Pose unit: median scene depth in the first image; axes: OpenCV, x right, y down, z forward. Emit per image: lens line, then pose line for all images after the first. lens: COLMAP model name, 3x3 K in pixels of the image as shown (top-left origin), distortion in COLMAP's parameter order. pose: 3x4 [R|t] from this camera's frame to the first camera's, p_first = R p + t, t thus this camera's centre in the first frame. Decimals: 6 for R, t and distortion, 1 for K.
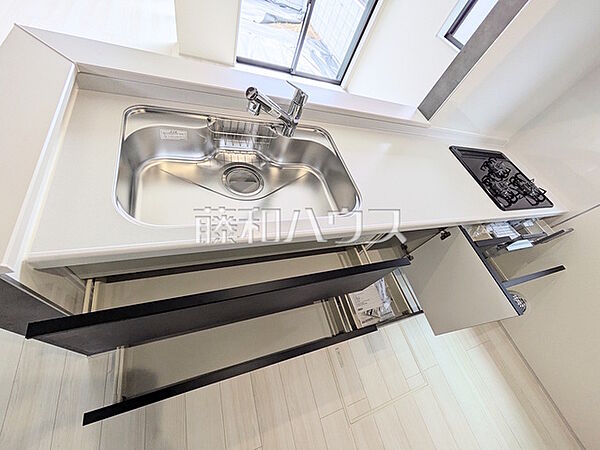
lens RADIAL K [[237.2, 0, 300.0], [0, 237.2, 225.0], [0, 0, 1]] dist [0.002614, 0.000189]
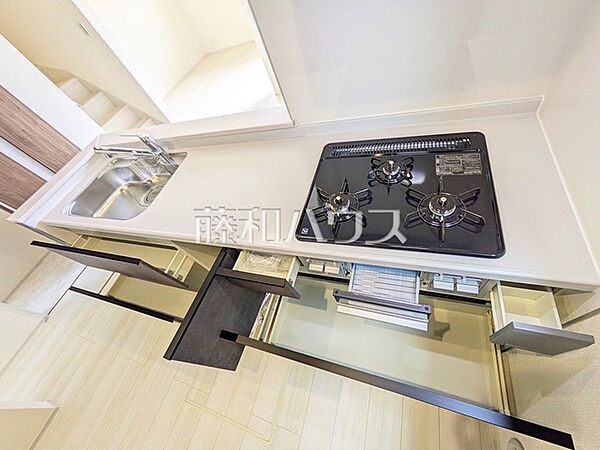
lens RADIAL K [[237.2, 0, 300.0], [0, 237.2, 225.0], [0, 0, 1]] dist [0.002614, 0.000189]
pose [[0.650398, 0.092669, -0.753919, 1.268867], [-0.108535, 0.993684, 0.028508, -0.110779], [0.751799, 0.063285, 0.656348, 0.542444]]
